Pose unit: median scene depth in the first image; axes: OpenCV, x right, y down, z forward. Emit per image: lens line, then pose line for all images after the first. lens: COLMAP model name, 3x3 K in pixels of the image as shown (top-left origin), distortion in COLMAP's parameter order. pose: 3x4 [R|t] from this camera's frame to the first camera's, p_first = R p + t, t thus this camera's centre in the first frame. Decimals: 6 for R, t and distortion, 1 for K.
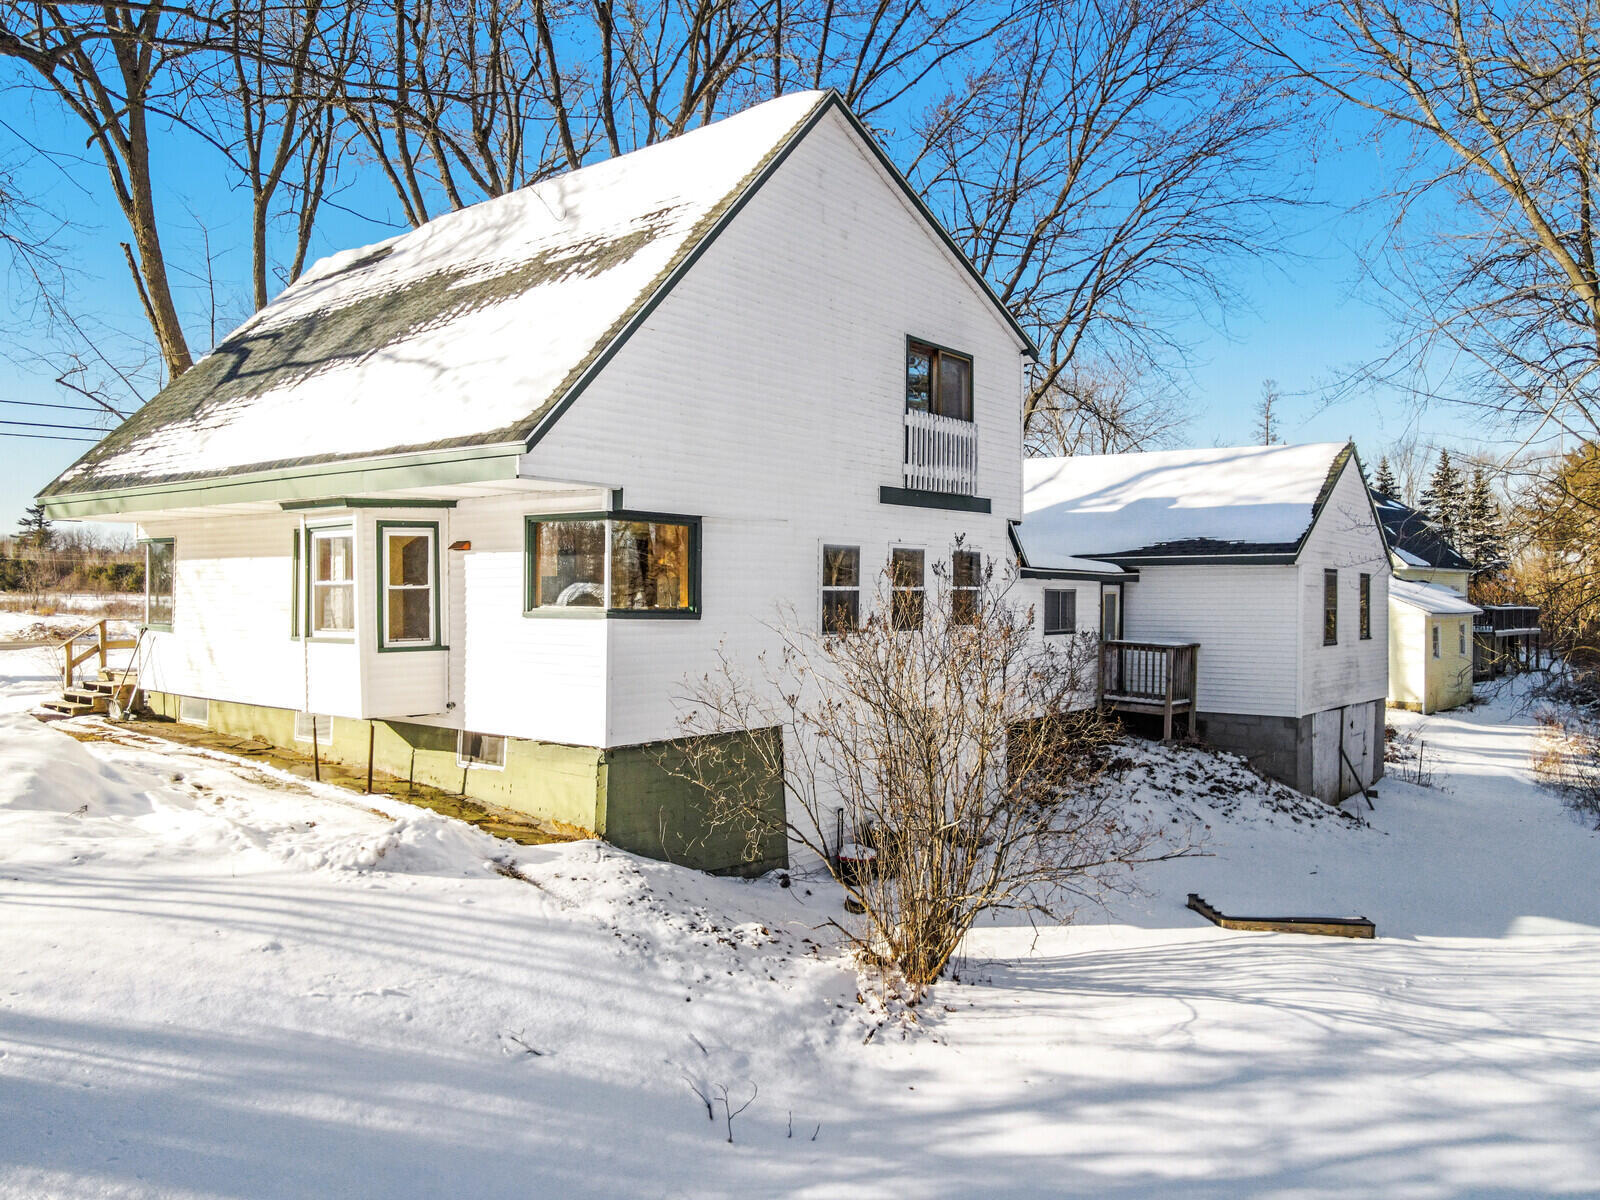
lens RADIAL K [[1119.0, 0, 800.0], [0, 1119.0, 600.0], [0, 0, 1]] dist [0.009322, 0.006295]
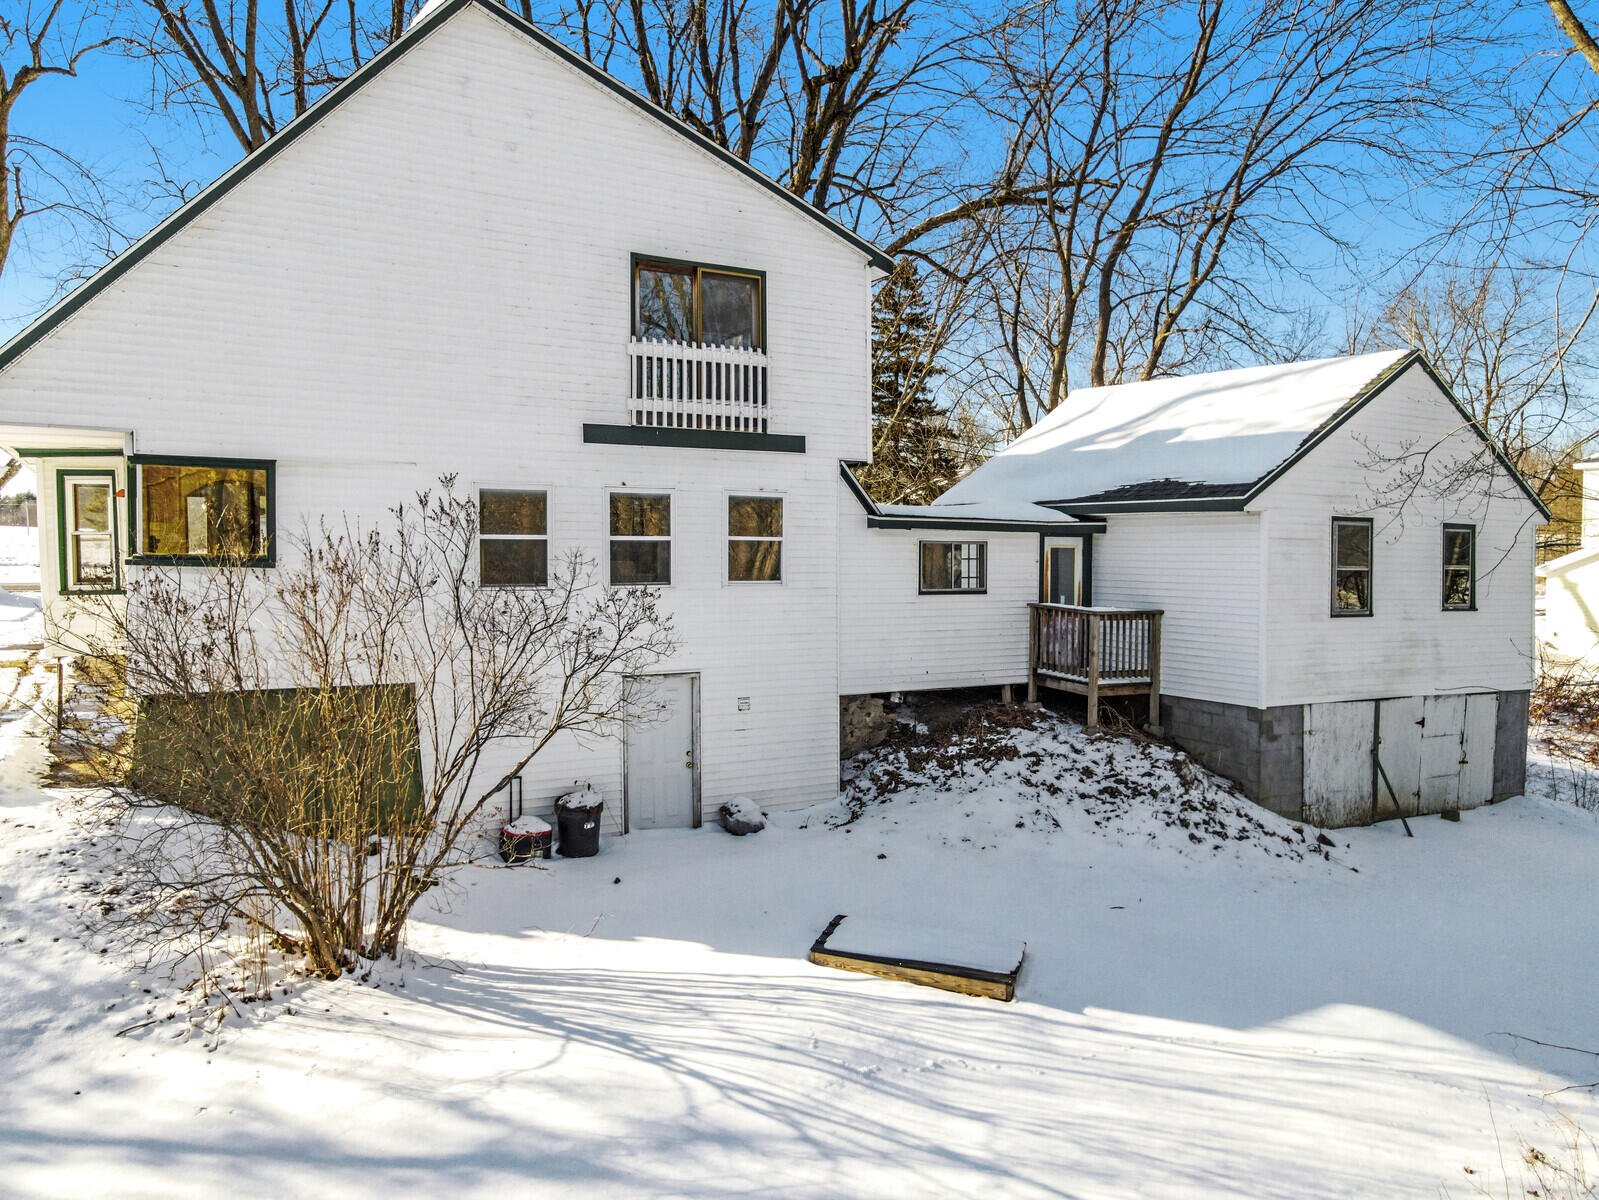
lens RADIAL K [[1124.7, 0, 799.7], [0, 1124.7, 571.3], [0, 0, 1]] dist [0.012118, 0.005294]
pose [[0.937242, 0.015537, -0.348334, 0.510967], [-0.009891, 0.999789, 0.017979, -0.001164], [0.348540, -0.013405, 0.937198, 0.194399]]
